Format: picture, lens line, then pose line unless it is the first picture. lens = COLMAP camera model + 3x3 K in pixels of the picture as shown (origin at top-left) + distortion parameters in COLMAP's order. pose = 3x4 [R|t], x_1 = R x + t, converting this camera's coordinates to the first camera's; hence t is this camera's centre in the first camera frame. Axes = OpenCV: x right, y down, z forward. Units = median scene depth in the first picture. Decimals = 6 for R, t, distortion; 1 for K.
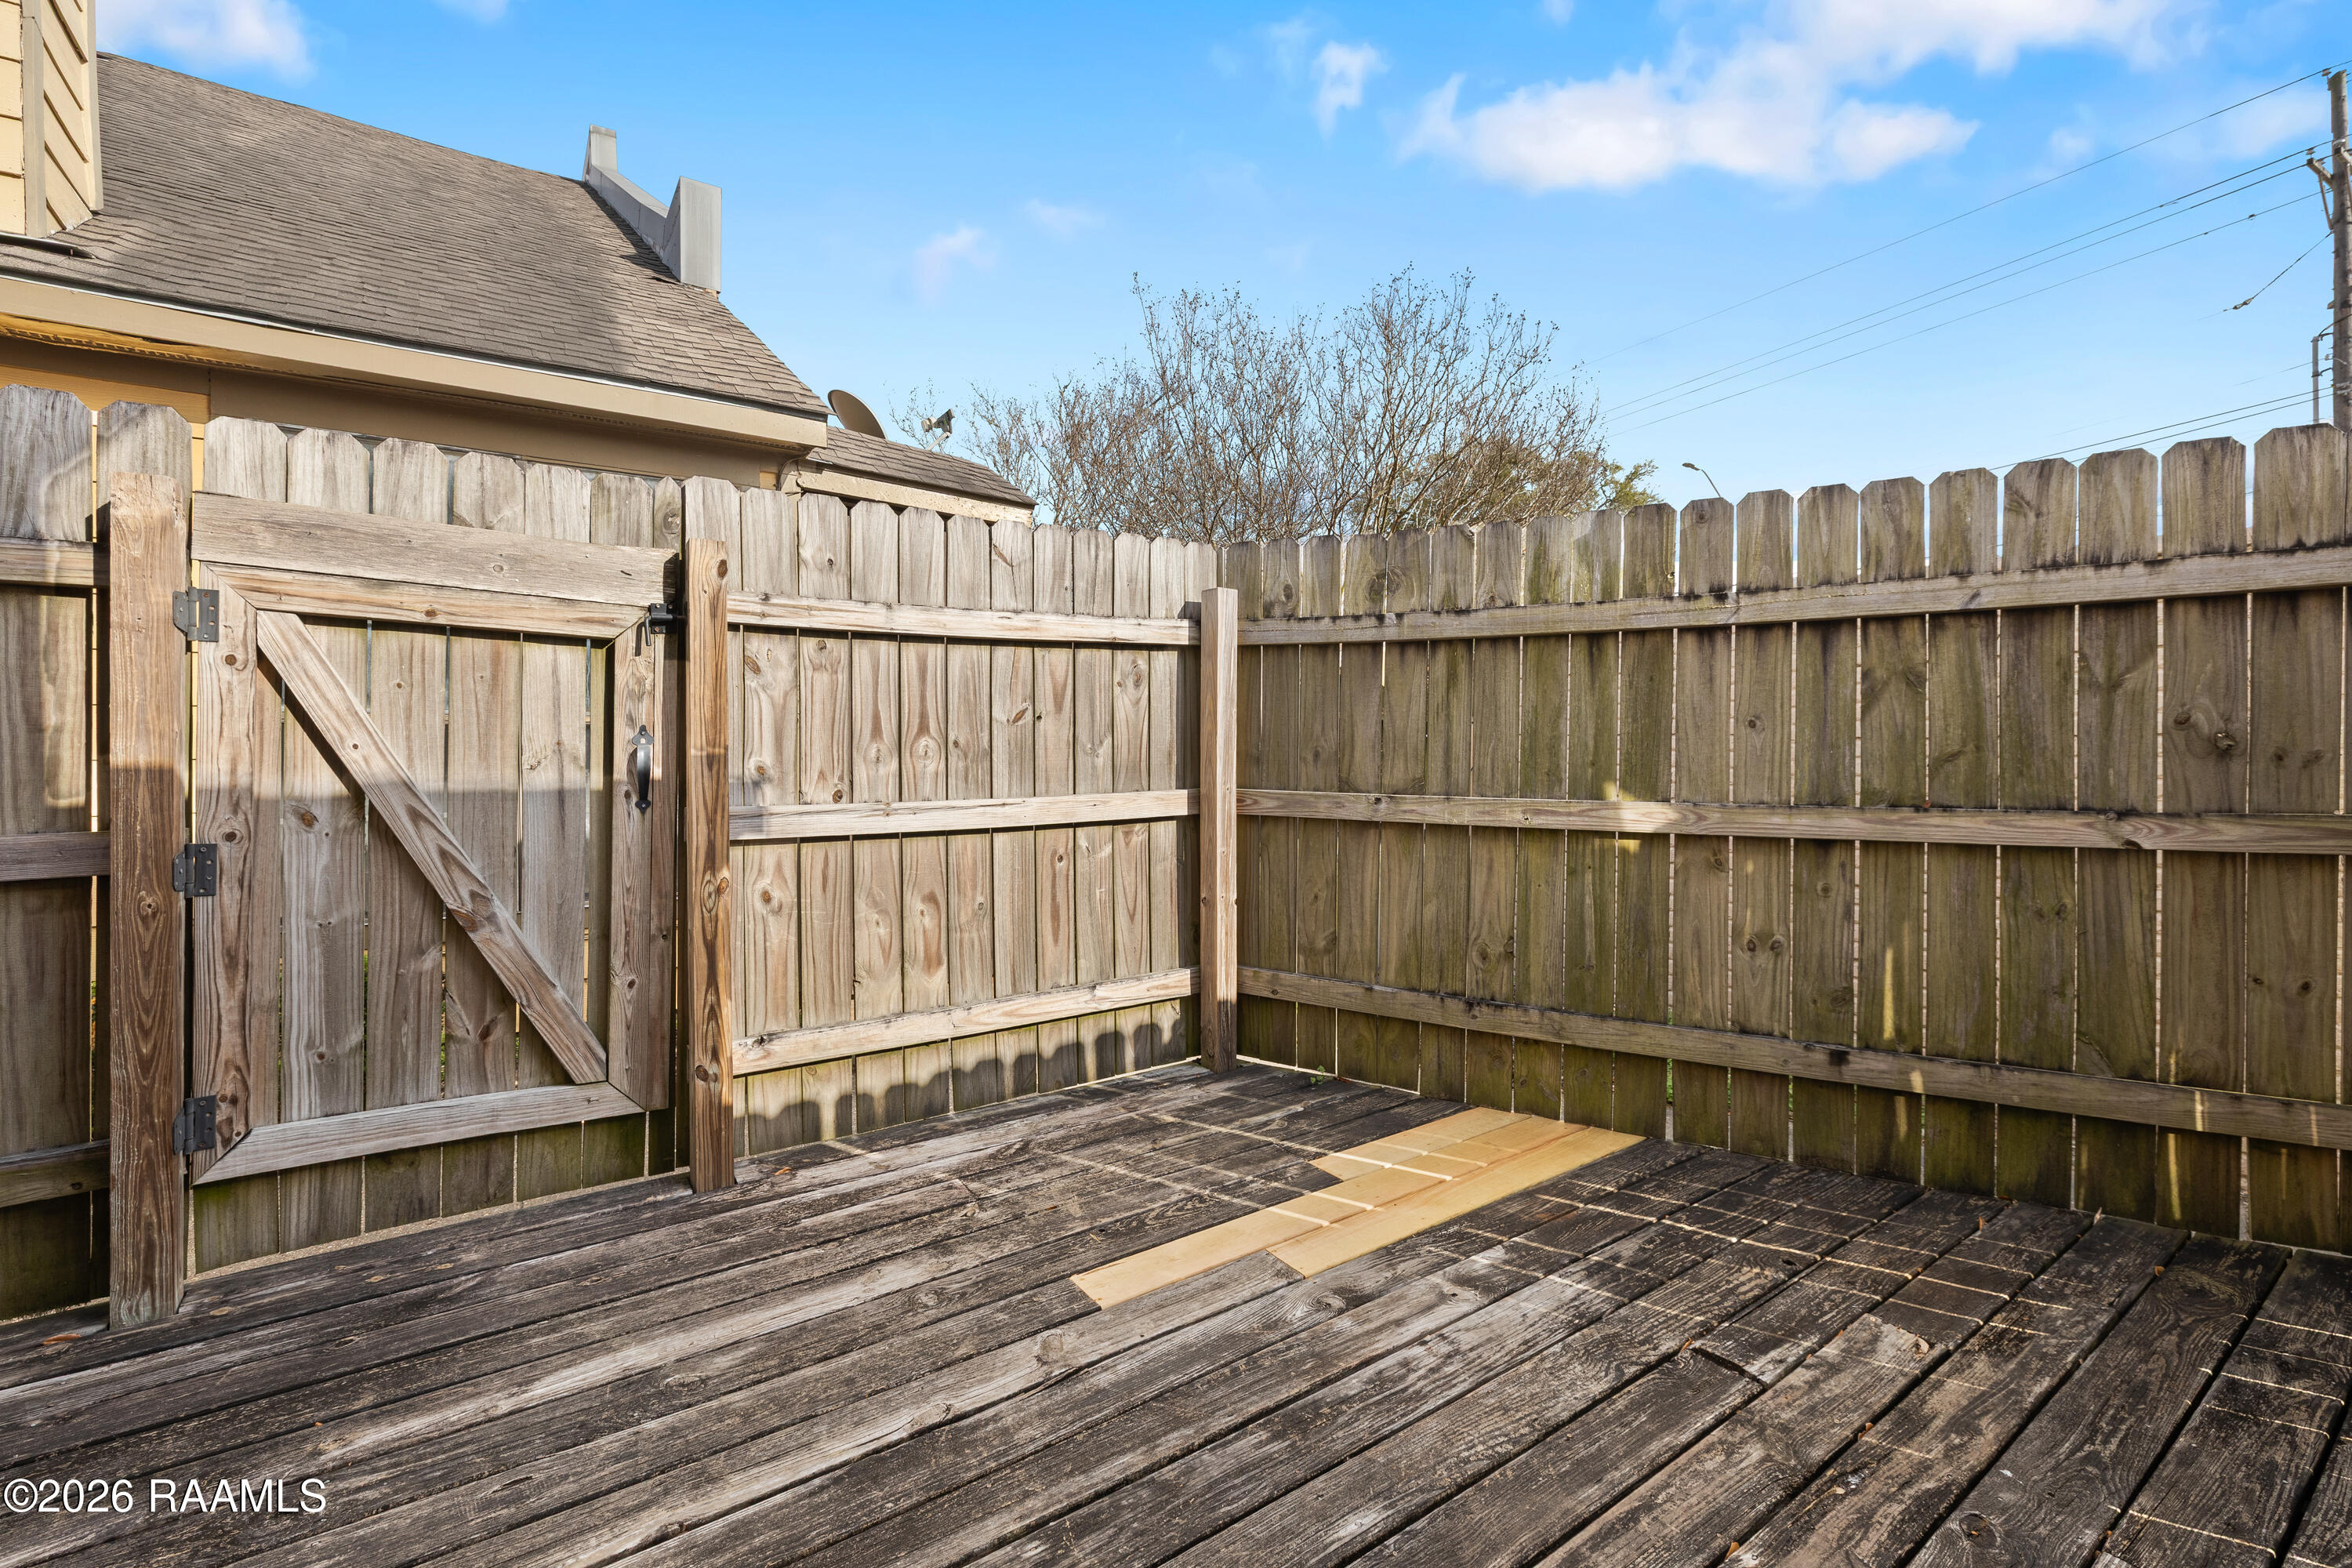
lens RADIAL K [[1009.6, 0, 1169.5], [0, 1009.6, 747.1], [0, 0, 1]] dist [0.003533, 0.001068]
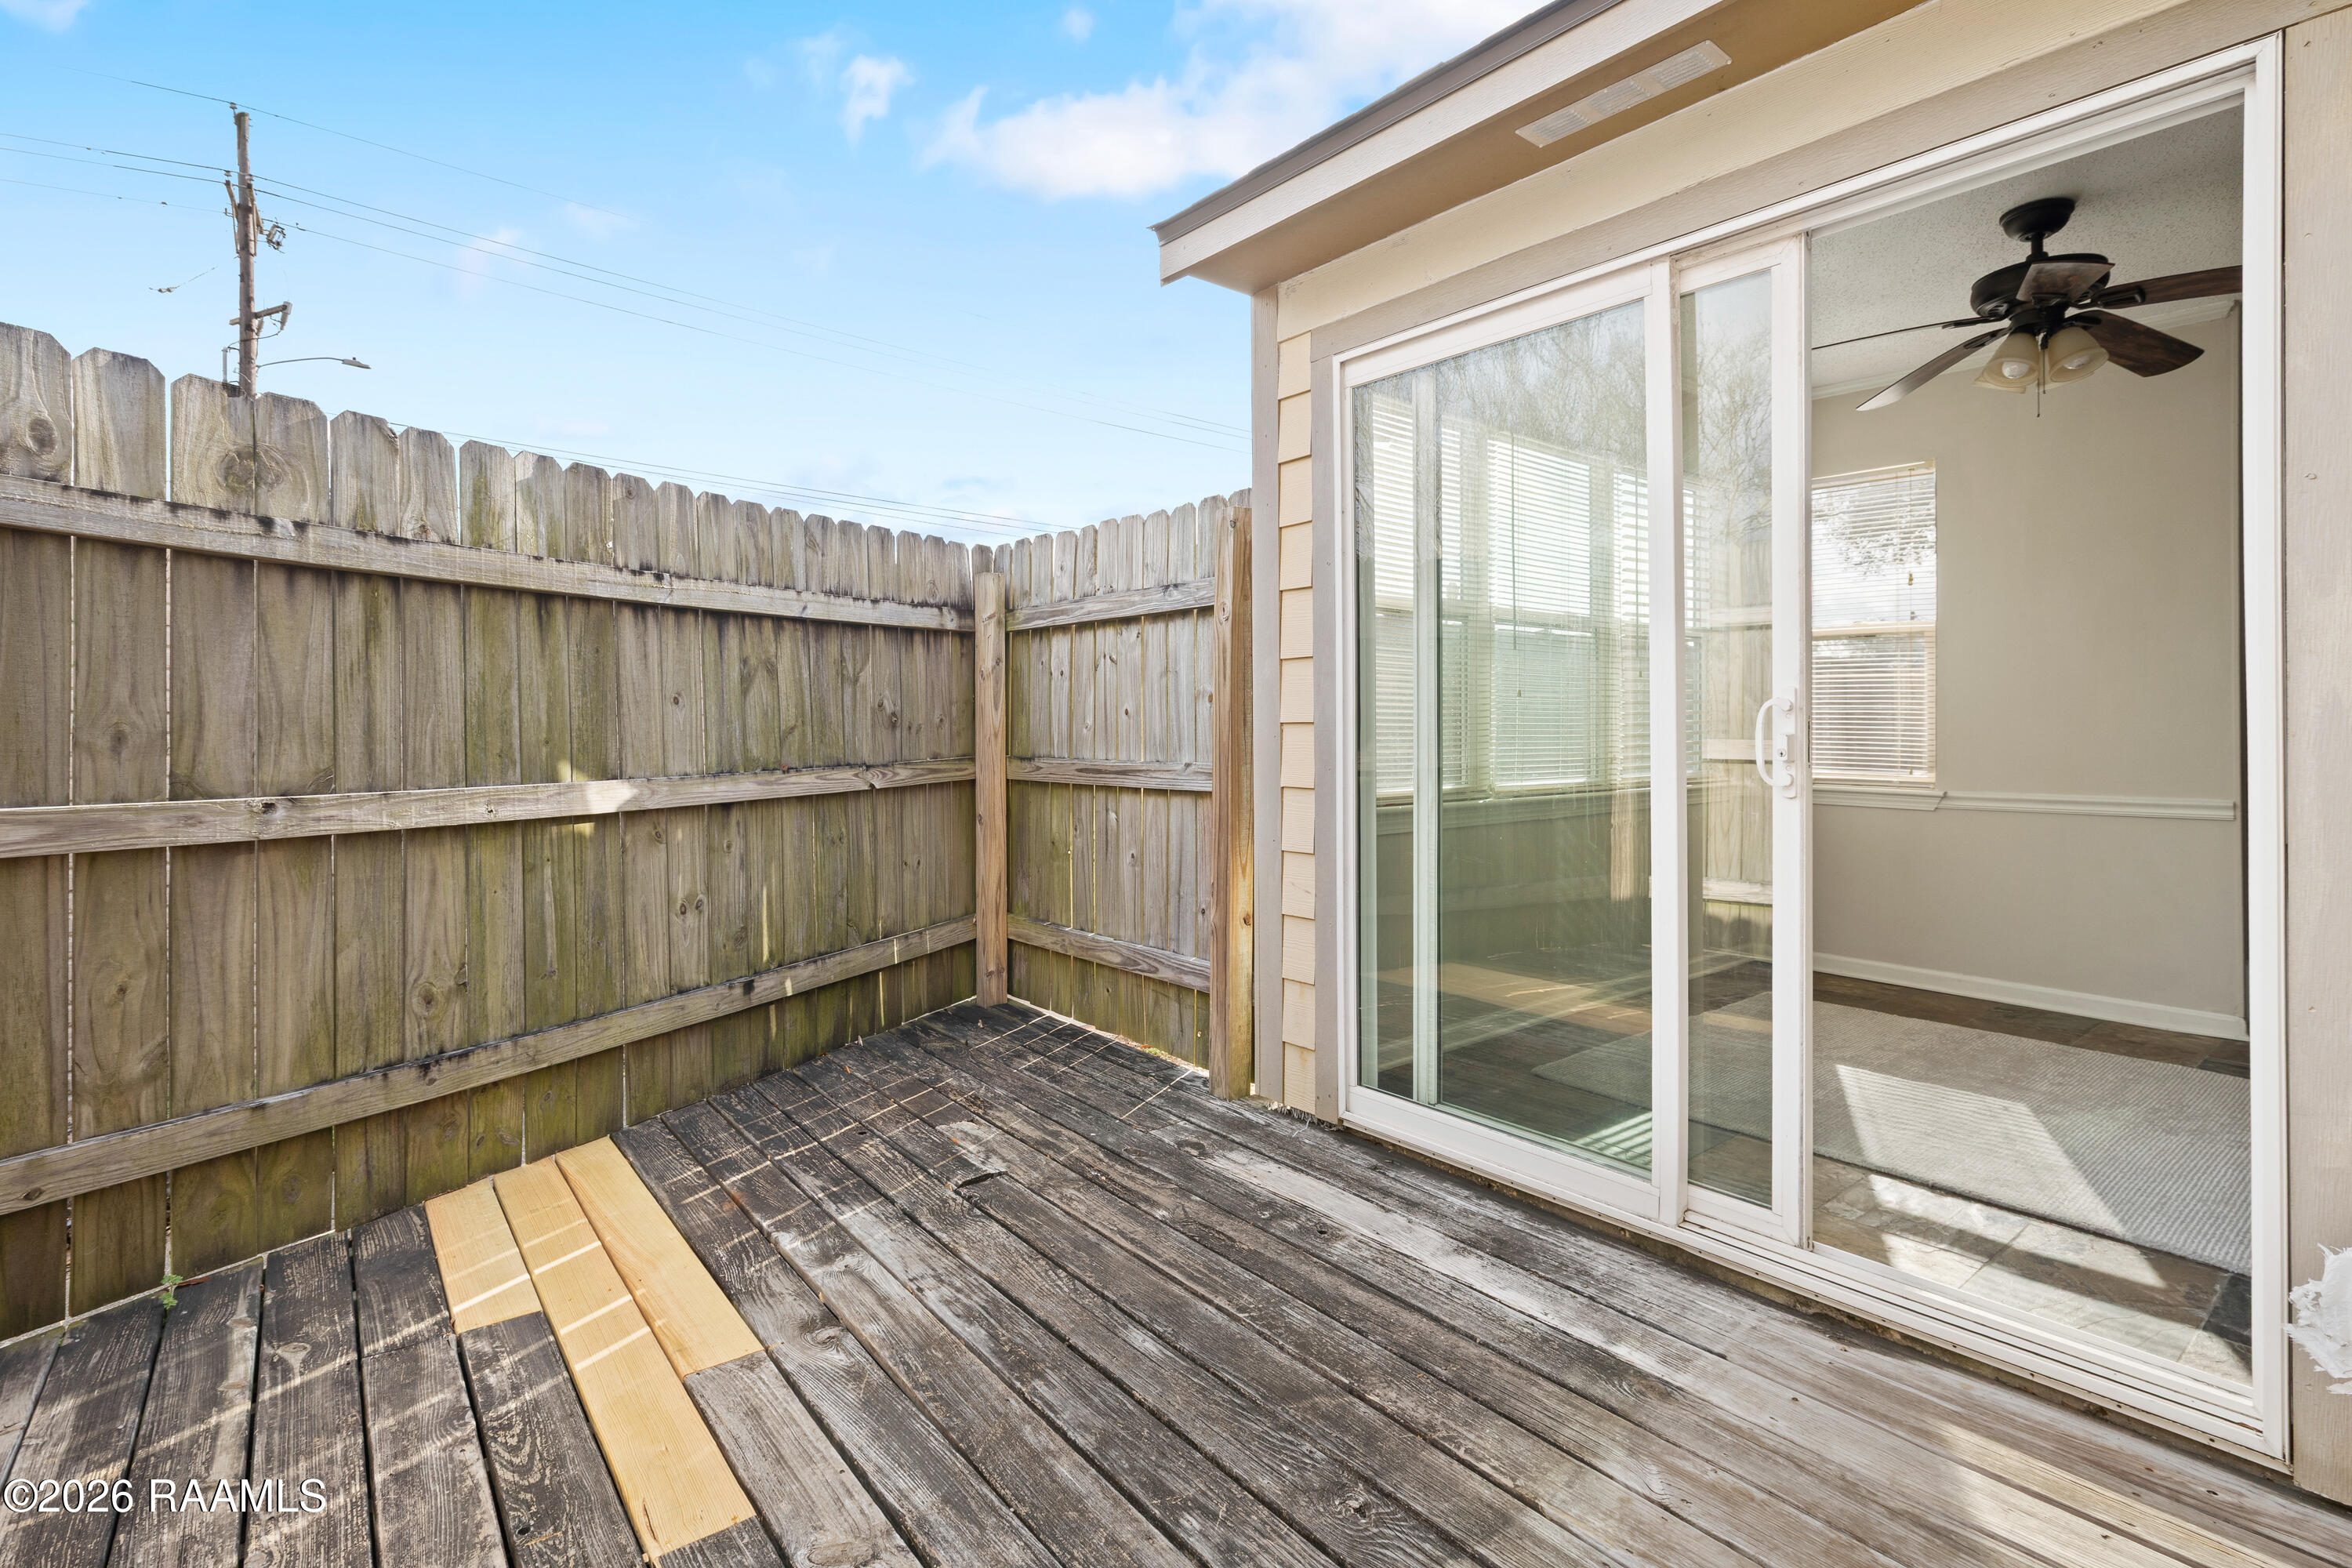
lens RADIAL K [[1111.4, 0, 1179.7], [0, 1111.4, 720.1], [0, 0, 1]] dist [-0.000209, -0.000270]
pose [[-0.056886, 0.004599, 0.998370, -0.568647], [0.011146, 0.999930, -0.003971, 0.007420], [-0.998318, 0.010902, -0.056933, 0.496813]]
